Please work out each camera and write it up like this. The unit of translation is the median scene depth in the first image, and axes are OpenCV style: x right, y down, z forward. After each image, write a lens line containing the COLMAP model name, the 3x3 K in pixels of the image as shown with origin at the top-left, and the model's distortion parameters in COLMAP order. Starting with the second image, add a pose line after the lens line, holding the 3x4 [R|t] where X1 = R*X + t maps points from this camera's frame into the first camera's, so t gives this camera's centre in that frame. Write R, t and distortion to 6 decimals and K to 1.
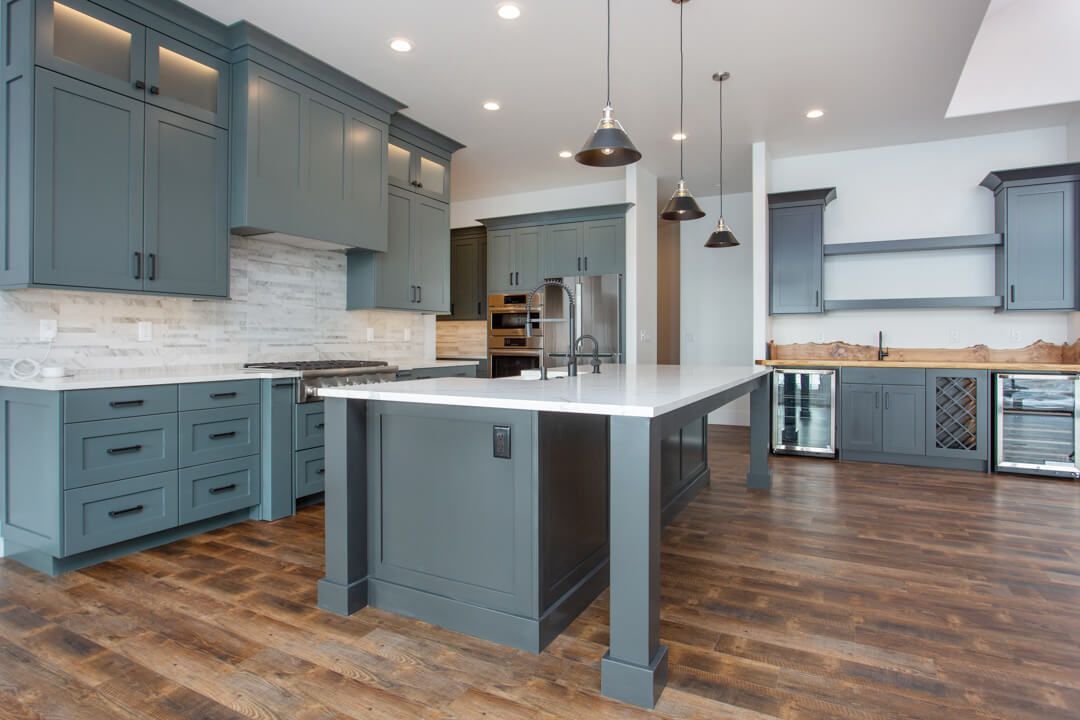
lens RADIAL K [[577.0, 0, 539.1], [0, 577.0, 345.8], [0, 0, 1]] dist [-0.022130, 0.001025]
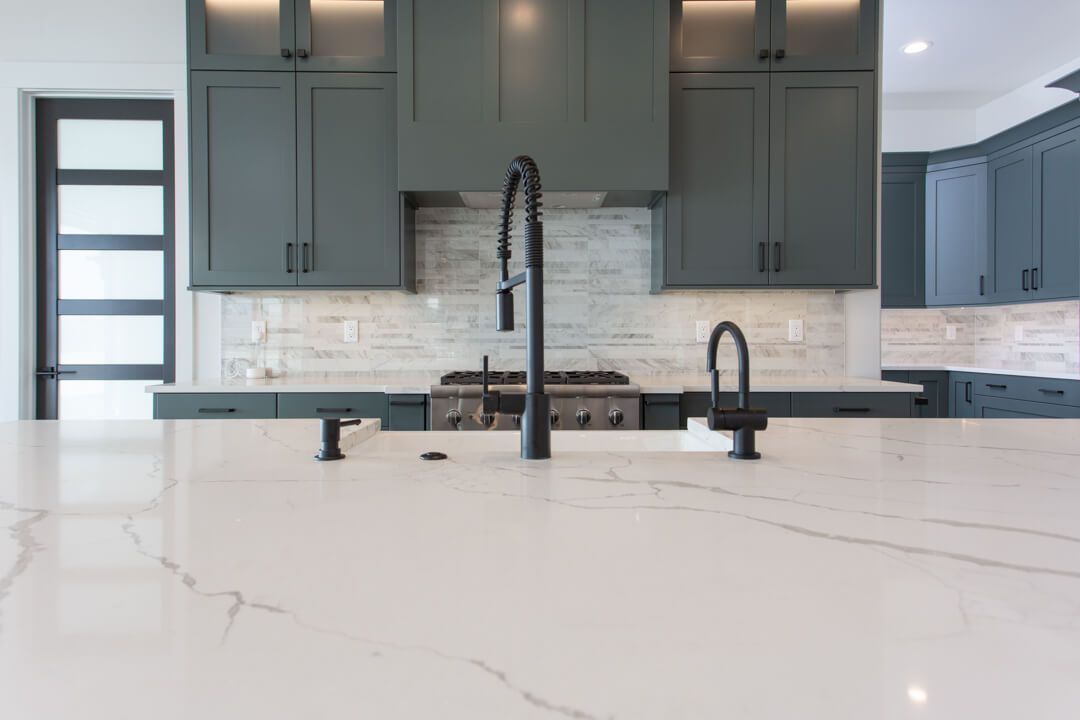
lens RADIAL K [[692.5, 0, 539.7], [0, 692.5, 342.3], [0, 0, 1]] dist [0.025299, 0.000487]
pose [[0.479654, 0.001877, -0.877456, 0.379989], [-0.006786, 0.999976, -0.001570, -0.007683], [0.877431, 0.006708, 0.479655, 0.688834]]
